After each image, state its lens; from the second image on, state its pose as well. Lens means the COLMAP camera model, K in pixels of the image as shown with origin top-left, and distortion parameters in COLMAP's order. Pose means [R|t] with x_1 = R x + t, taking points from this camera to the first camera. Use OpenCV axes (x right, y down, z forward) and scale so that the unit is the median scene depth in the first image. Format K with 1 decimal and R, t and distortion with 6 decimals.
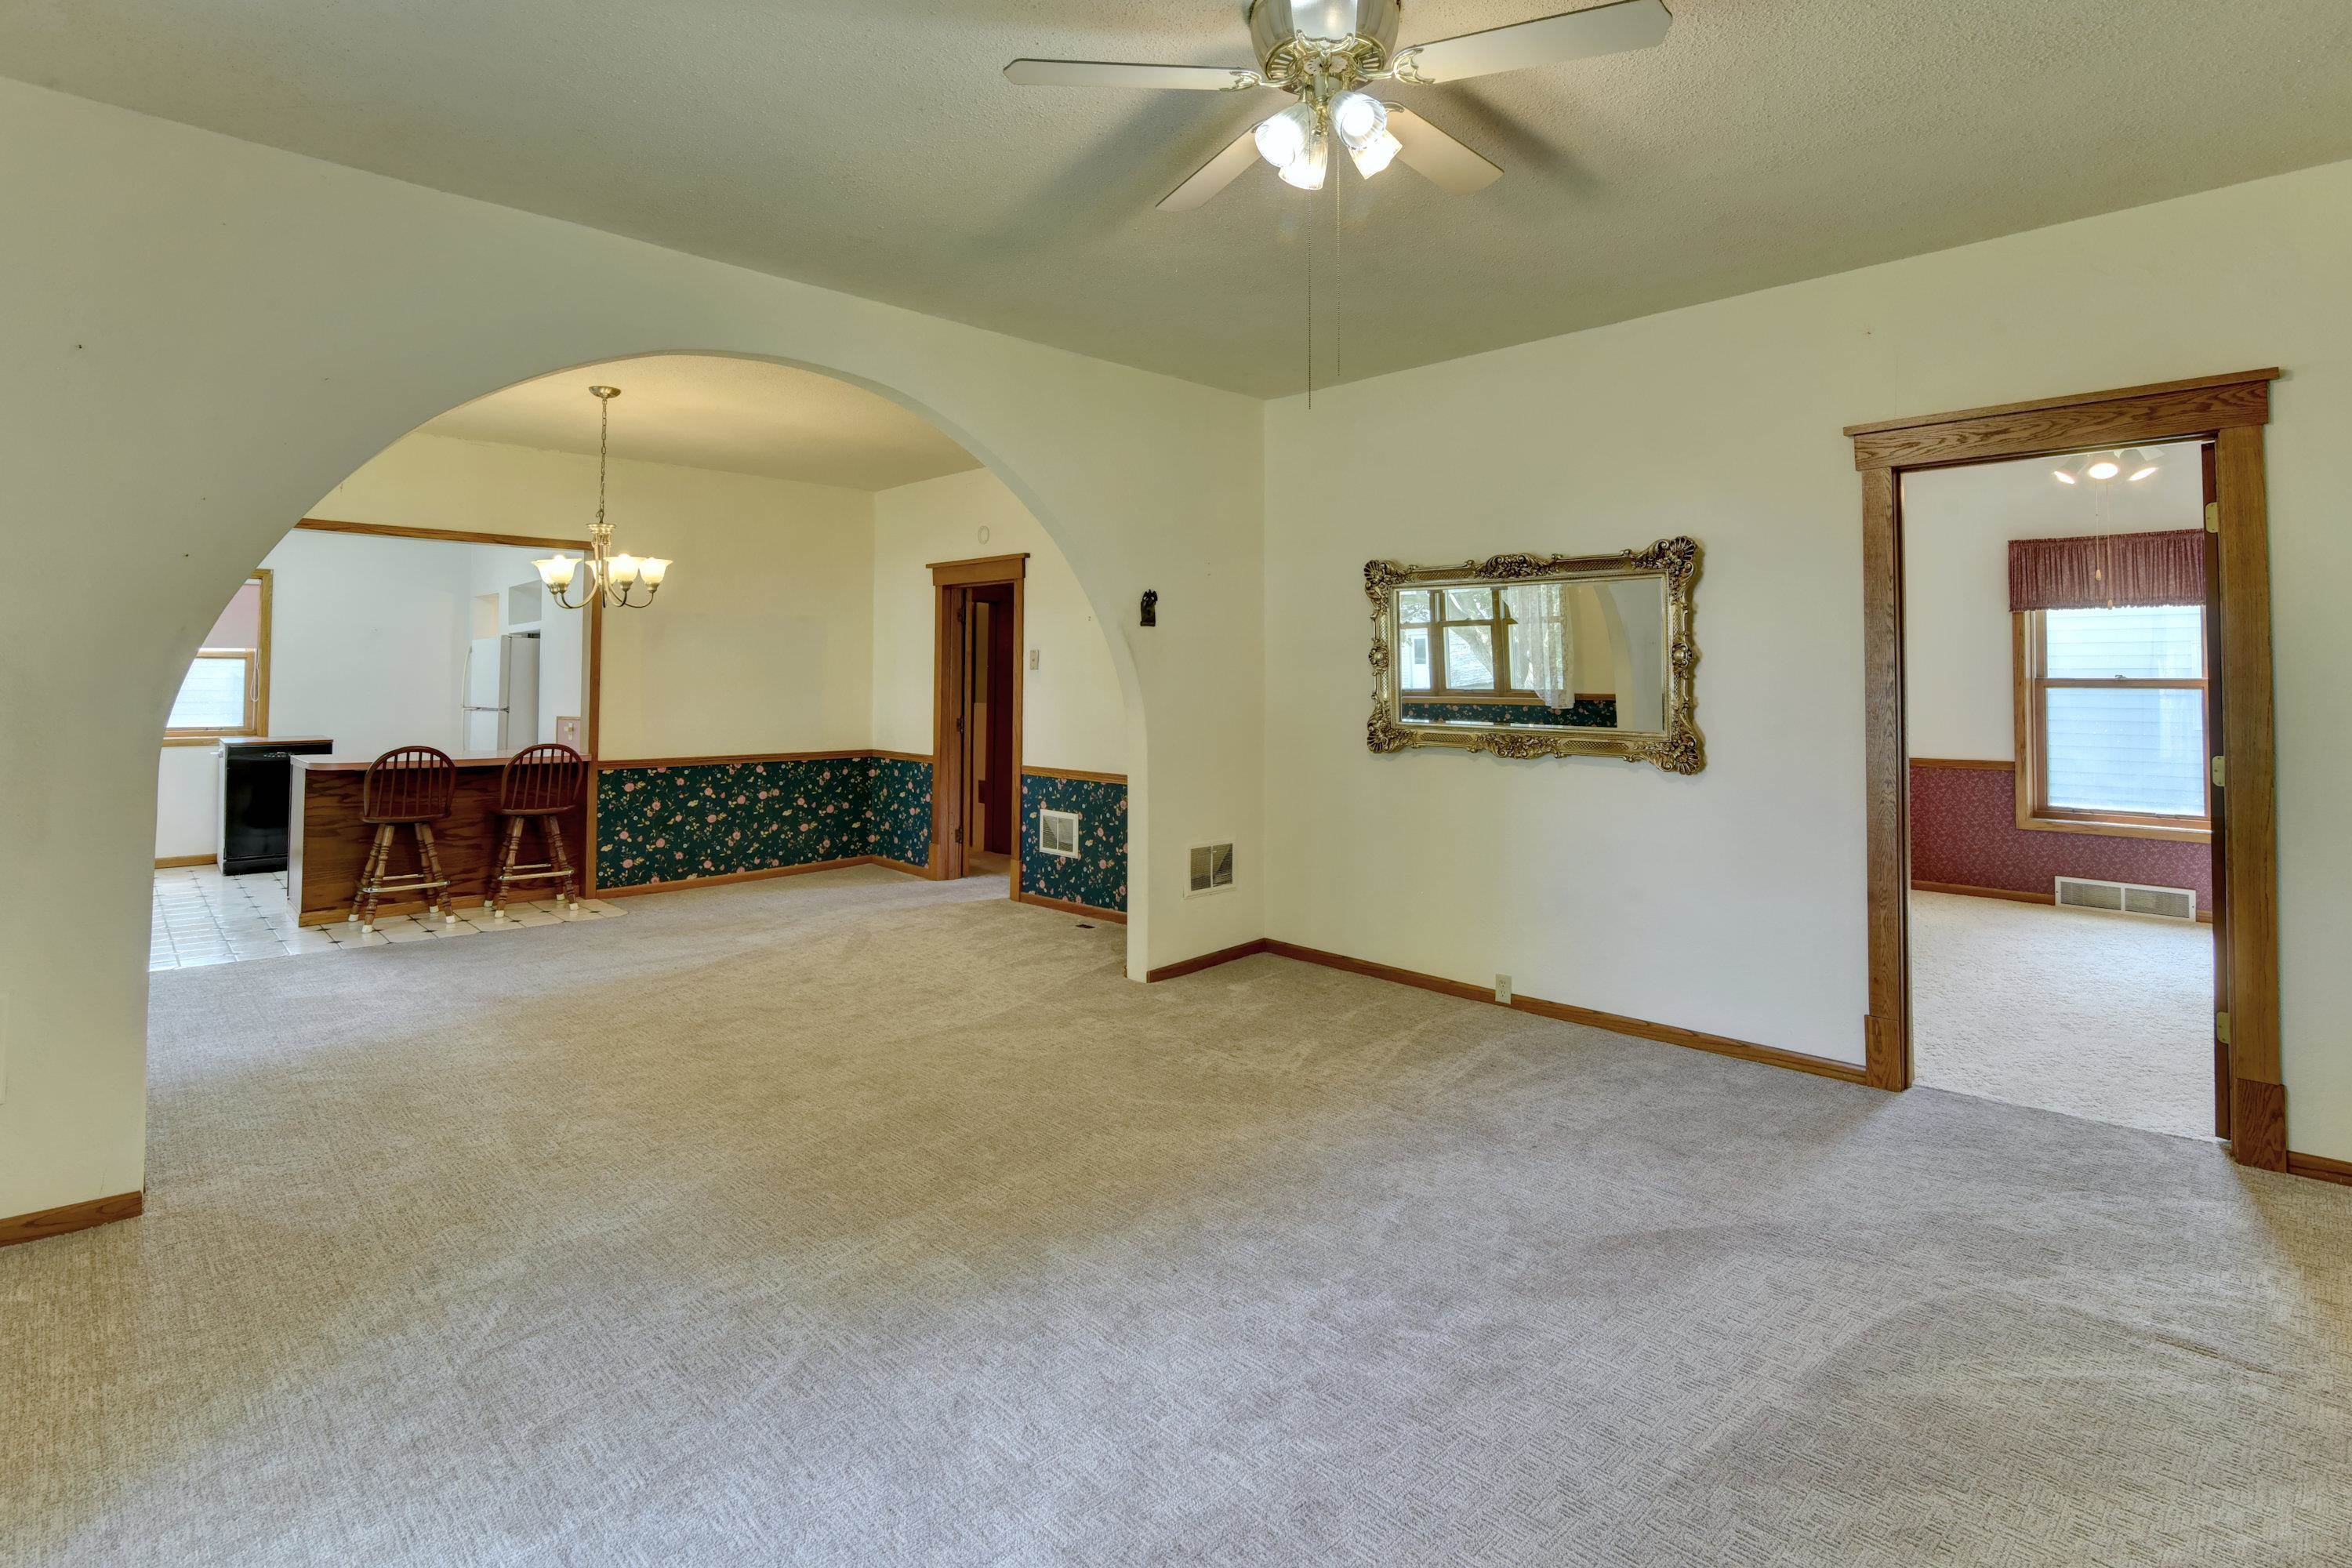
lens RADIAL K [[1142.5, 0, 1167.9], [0, 1142.5, 656.7], [0, 0, 1]] dist [-0.016219, -0.000340]
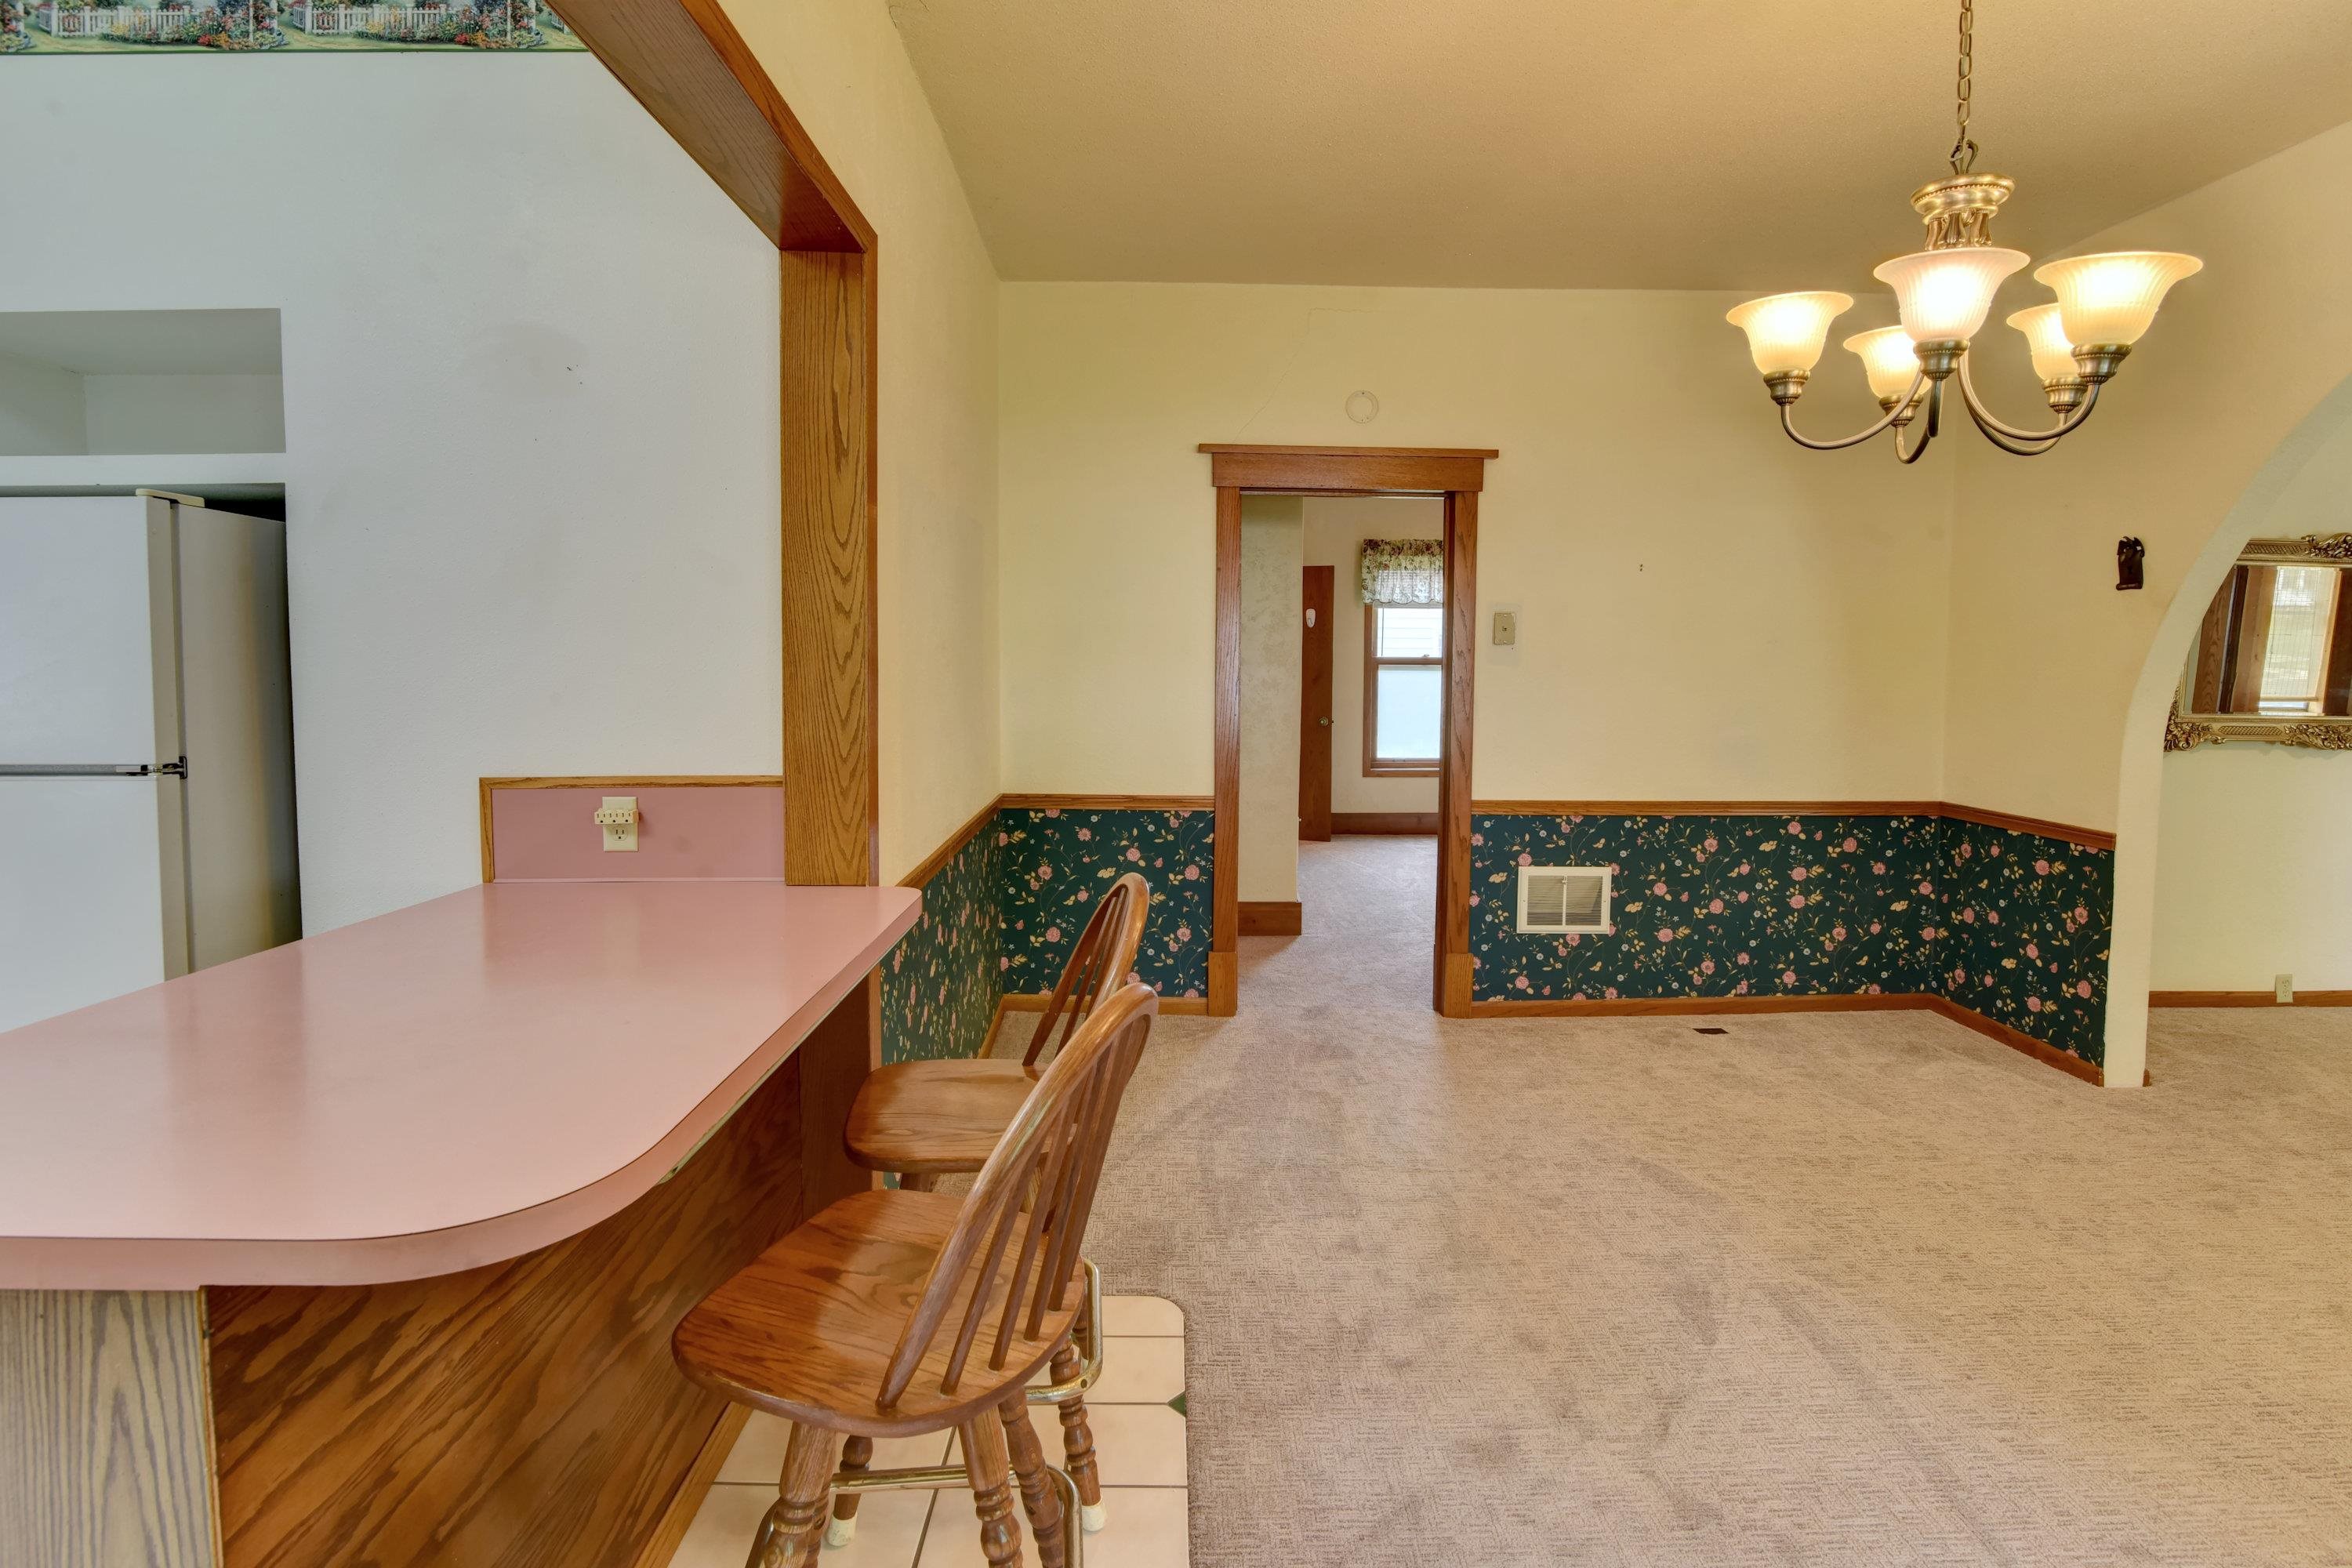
lens RADIAL K [[1125.3, 0, 1180.3], [0, 1125.3, 720.8], [0, 0, 1]] dist [-0.020248, 0.001269]
pose [[0.686813, -0.039136, 0.725779, -0.692808], [-0.019881, 0.997164, 0.072583, 0.011761], [-0.726562, -0.064280, 0.684088, 0.721701]]
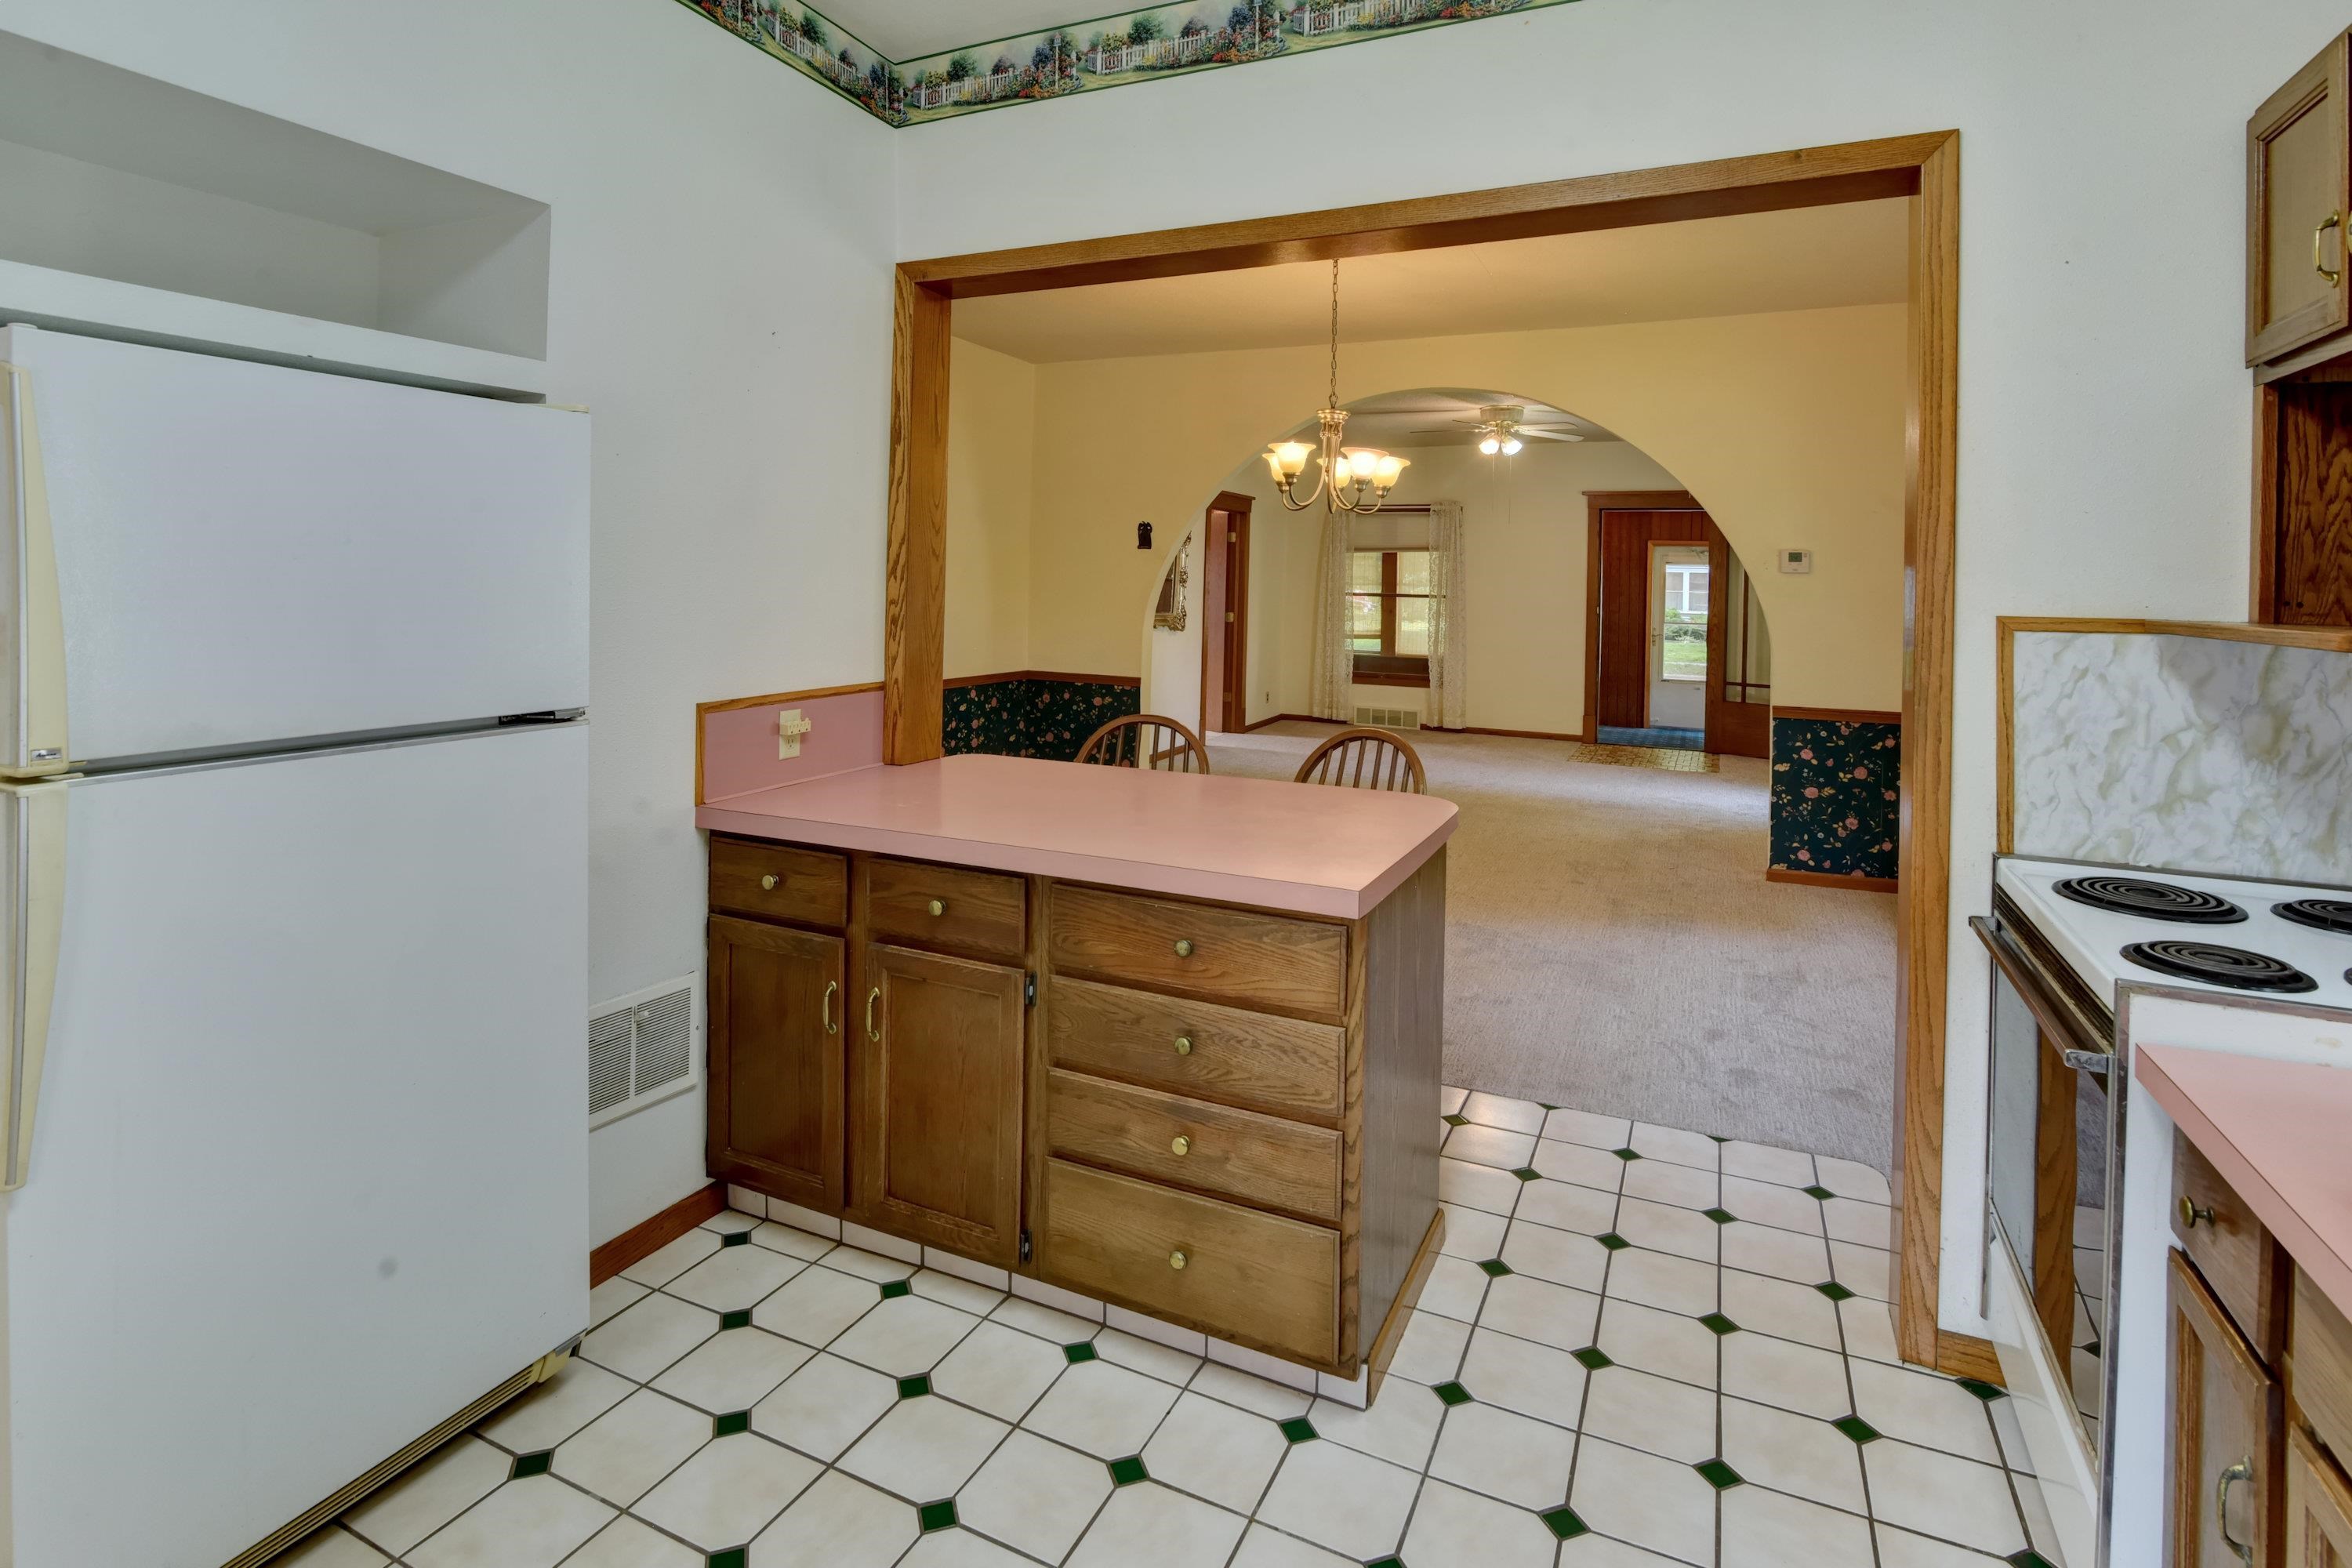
lens RADIAL K [[1151.1, 0, 1181.2], [0, 1151.1, 583.6], [0, 0, 1]] dist [-0.001819, 0.000026]
pose [[-0.355573, -0.009786, 0.934597, -0.974057], [-0.043816, 0.999020, -0.006209, 0.015447], [-0.933621, -0.043158, -0.355654, 1.079898]]
